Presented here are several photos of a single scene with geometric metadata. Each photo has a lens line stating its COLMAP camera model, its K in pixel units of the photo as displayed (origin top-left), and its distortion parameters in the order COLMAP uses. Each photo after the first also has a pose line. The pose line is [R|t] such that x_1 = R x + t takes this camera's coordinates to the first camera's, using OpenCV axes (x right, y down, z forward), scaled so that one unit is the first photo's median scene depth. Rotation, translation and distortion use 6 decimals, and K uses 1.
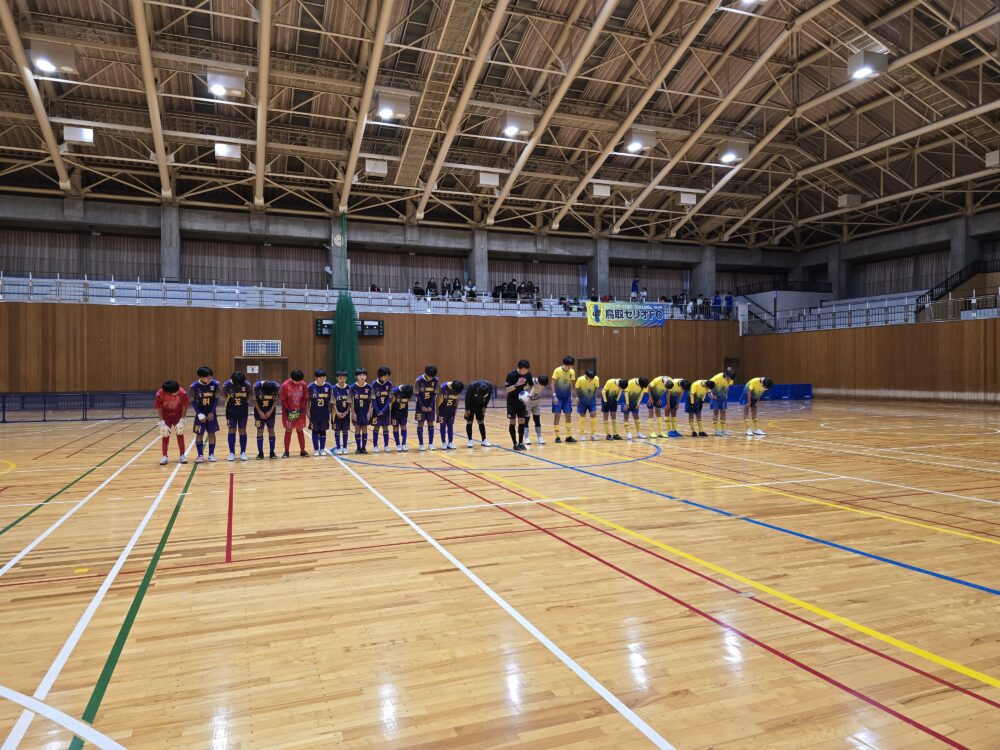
lens RADIAL K [[665.4, 0, 489.7], [0, 665.4, 371.1], [0, 0, 1]] dist [0.045800, -0.037991]
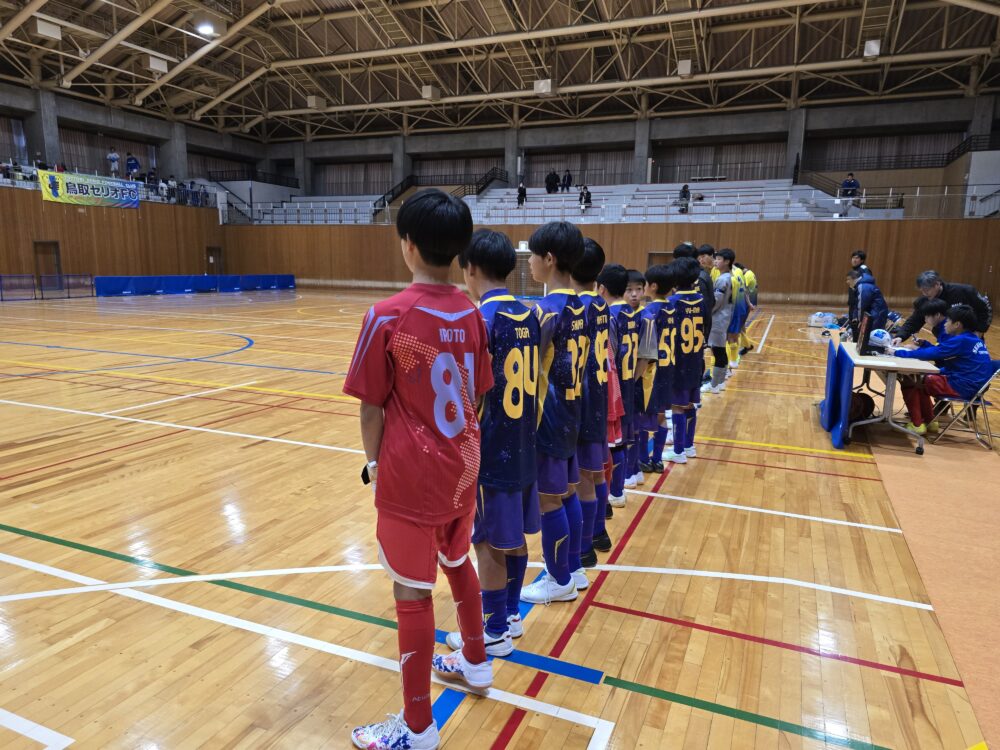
lens RADIAL K [[665.4, 0, 503.2], [0, 665.4, 385.0], [0, 0, 1]] dist [0.045800, -0.037991]
pose [[0.691300, -0.110238, 0.714109, -0.083599], [-0.022946, 0.984446, 0.174184, -0.001454], [-0.722203, -0.136799, 0.678018, -0.010665]]
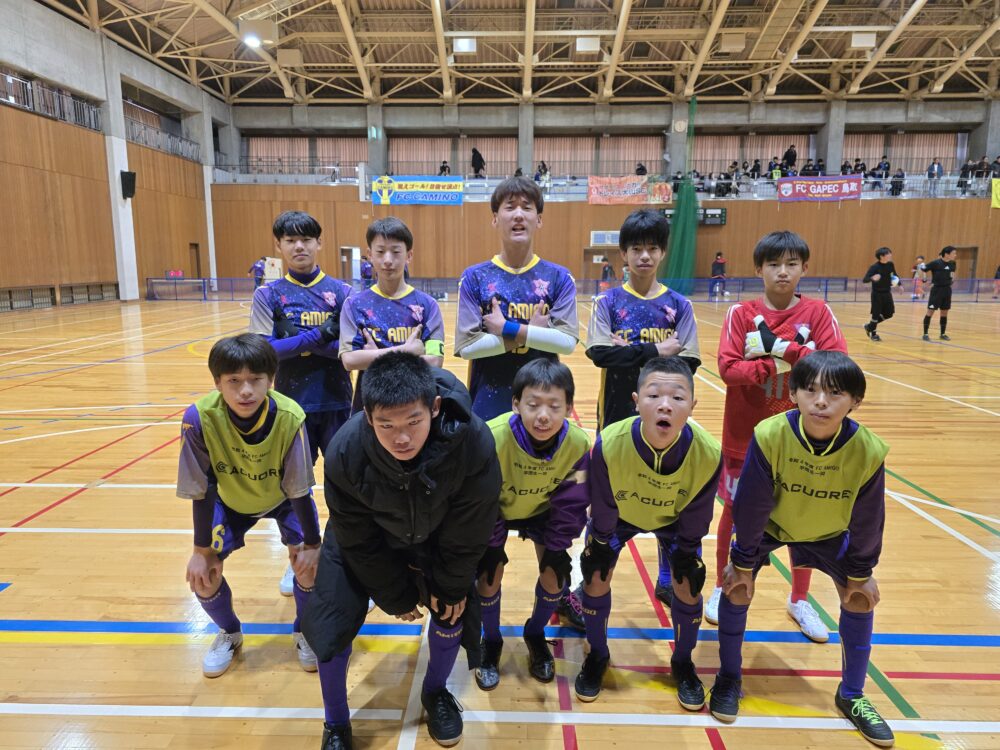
lens RADIAL K [[665.4, 0, 488.6], [0, 665.4, 369.6], [0, 0, 1]] dist [0.045800, -0.037991]
pose [[0.921749, 0.068654, -0.381663, -0.083022], [-0.005548, 0.986438, 0.164042, -0.001224], [0.387749, -0.149088, 0.909628, -0.064103]]
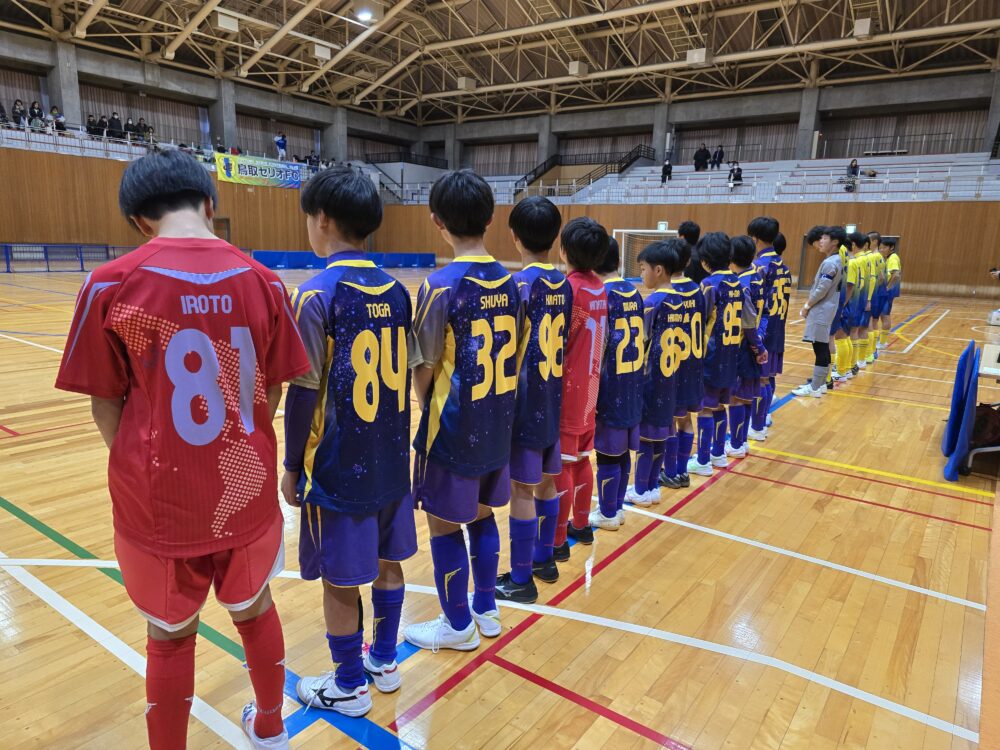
lens RADIAL K [[665.4, 0, 504.5], [0, 665.4, 377.9], [0, 0, 1]] dist [0.045800, -0.037991]
pose [[0.835043, -0.073405, 0.545265, -0.047782], [-0.041666, 0.979777, 0.195708, 0.000330], [-0.548604, -0.186143, 0.815098, -0.015087]]
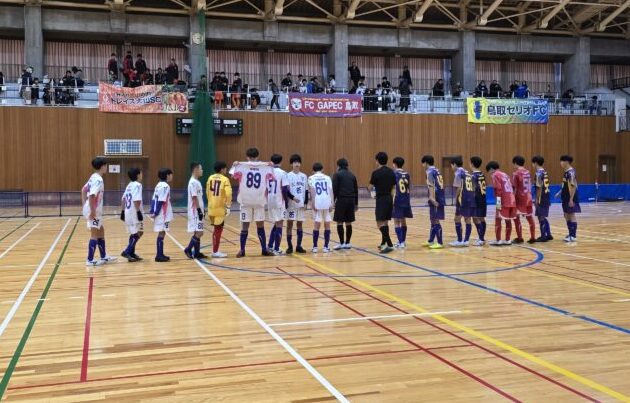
lens RADIAL K [[666.1, 0, 292.2], [0, 666.1, 192.0], [0, 0, 1]] dist [0.035299, 0.000000]
pose [[0.996597, 0.000566, -0.082426, -0.004313], [0.002240, 0.999421, 0.033952, -0.000825], [0.082398, -0.034021, 0.996019, 0.017802]]
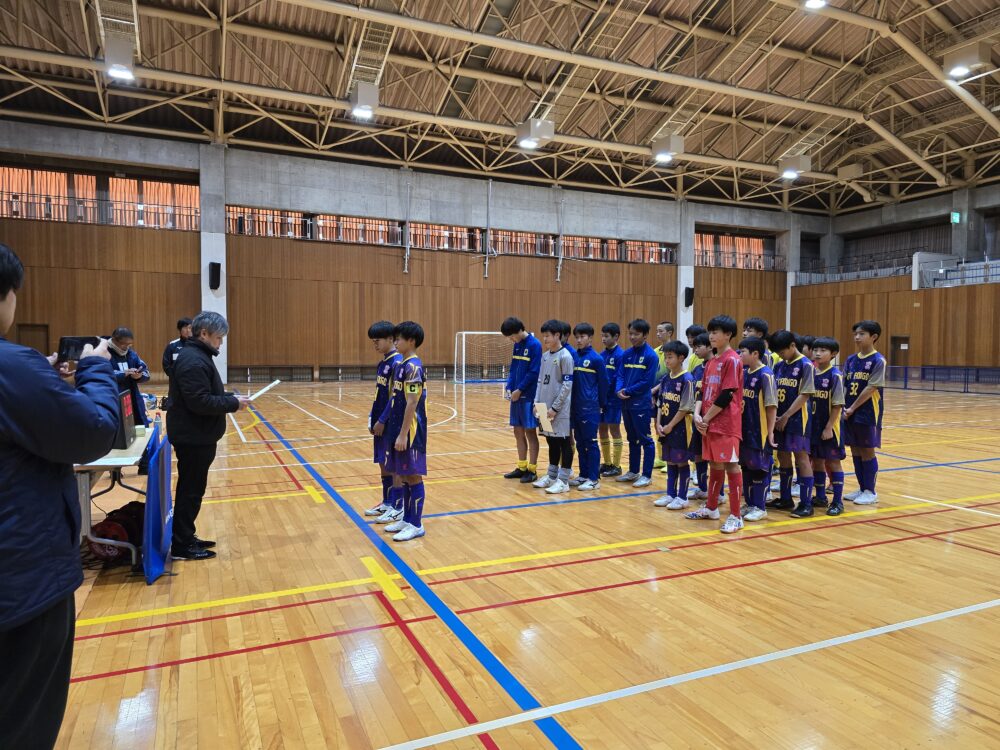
lens RADIAL K [[665.4, 0, 498.9], [0, 665.4, 370.5], [0, 0, 1]] dist [0.045800, -0.037991]
pose [[0.053281, 0.038679, -0.997830, 0.289380], [-0.001349, 0.999251, 0.038662, -0.002359], [0.998579, -0.000714, 0.053293, 0.123314]]
